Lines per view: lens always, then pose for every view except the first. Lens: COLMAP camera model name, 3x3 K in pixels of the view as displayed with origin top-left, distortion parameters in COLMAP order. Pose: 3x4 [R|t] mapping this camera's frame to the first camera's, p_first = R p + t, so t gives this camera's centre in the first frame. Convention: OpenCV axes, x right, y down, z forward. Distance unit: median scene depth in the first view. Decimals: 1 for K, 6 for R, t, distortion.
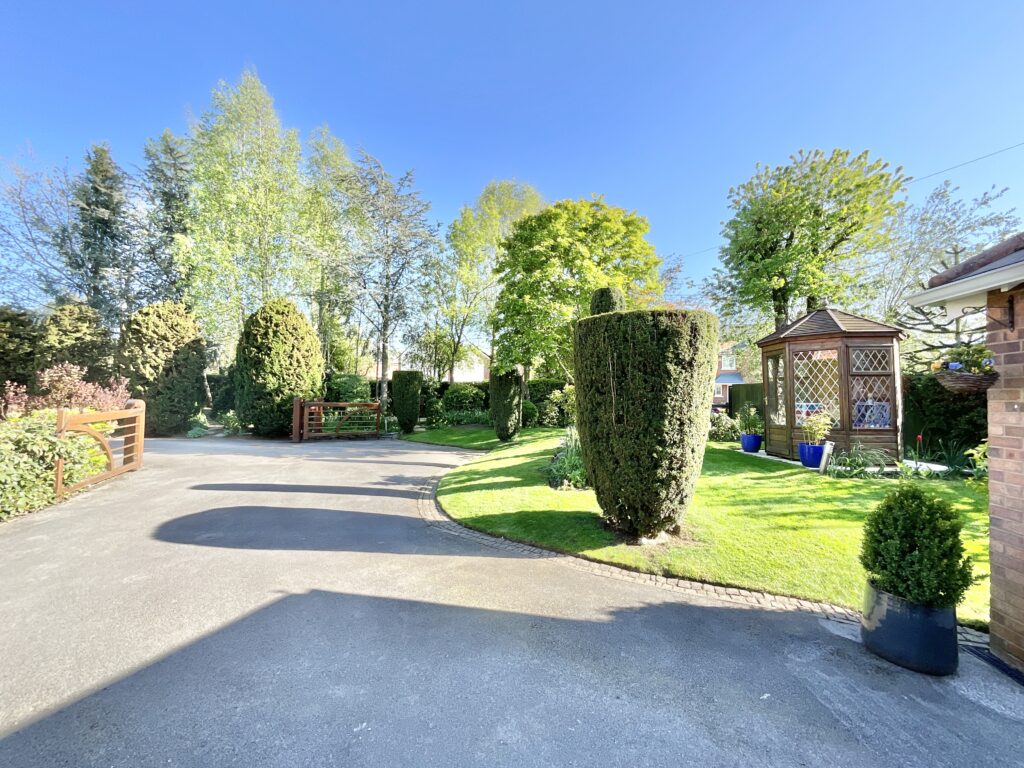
lens RADIAL K [[413.5, 0, 515.4], [0, 413.5, 385.2], [0, 0, 1]] dist [-0.004643, -0.000376]
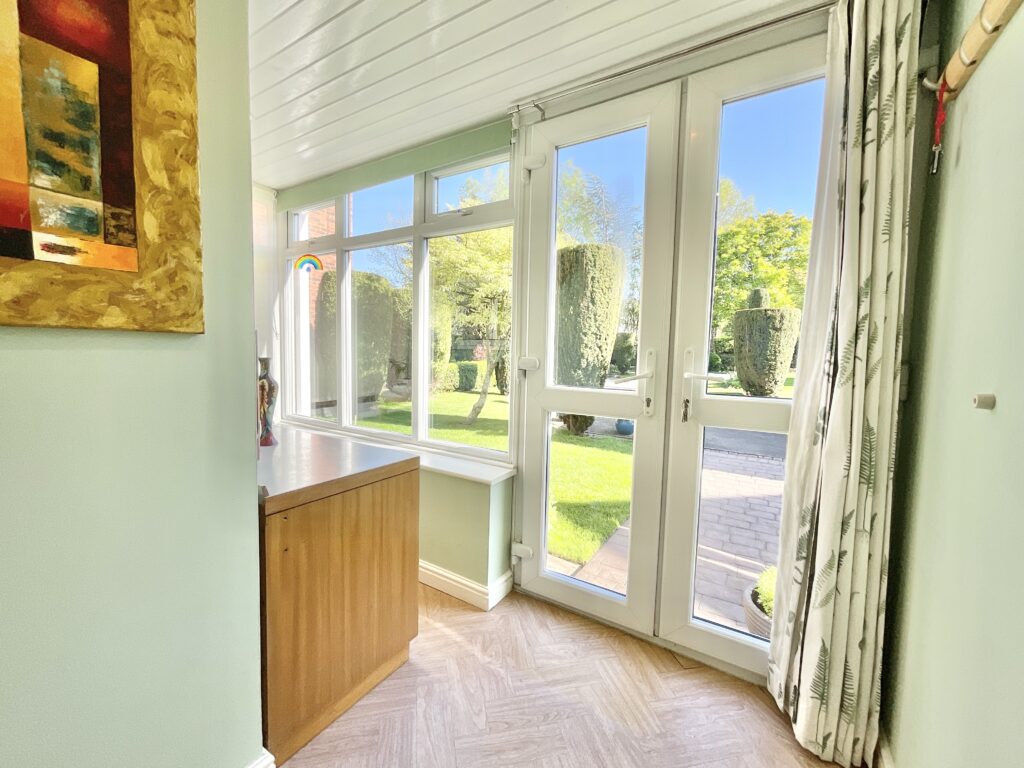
lens RADIAL K [[413.5, 0, 515.8], [0, 413.5, 384.5], [0, 0, 1]] dist [-0.004643, -0.000376]
pose [[0.911414, 0.034476, -0.410044, -0.004609], [0.003758, 0.995745, 0.092075, 0.013948], [0.411474, -0.085459, 0.907406, -0.572096]]
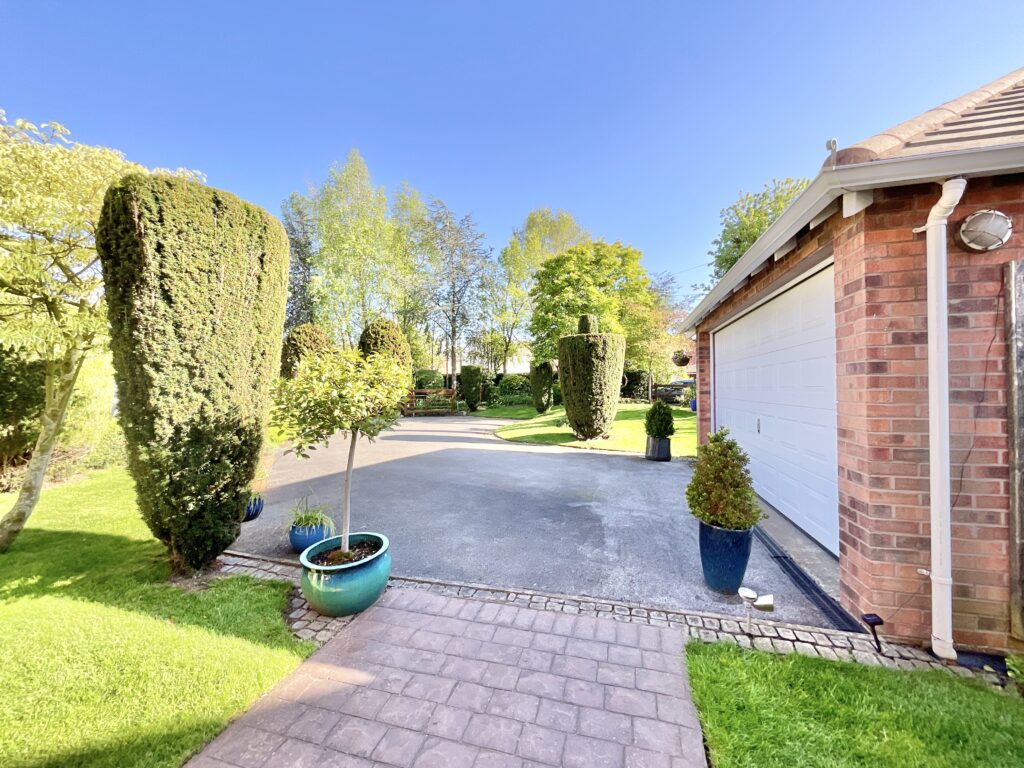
lens RADIAL K [[413.5, 0, 510.1], [0, 413.5, 387.9], [0, 0, 1]] dist [-0.004643, -0.000376]
pose [[0.988476, -0.024054, -0.149452, 0.069988], [0.027688, 0.999368, 0.022283, 0.012551], [0.148822, -0.026164, 0.988518, -0.356604]]
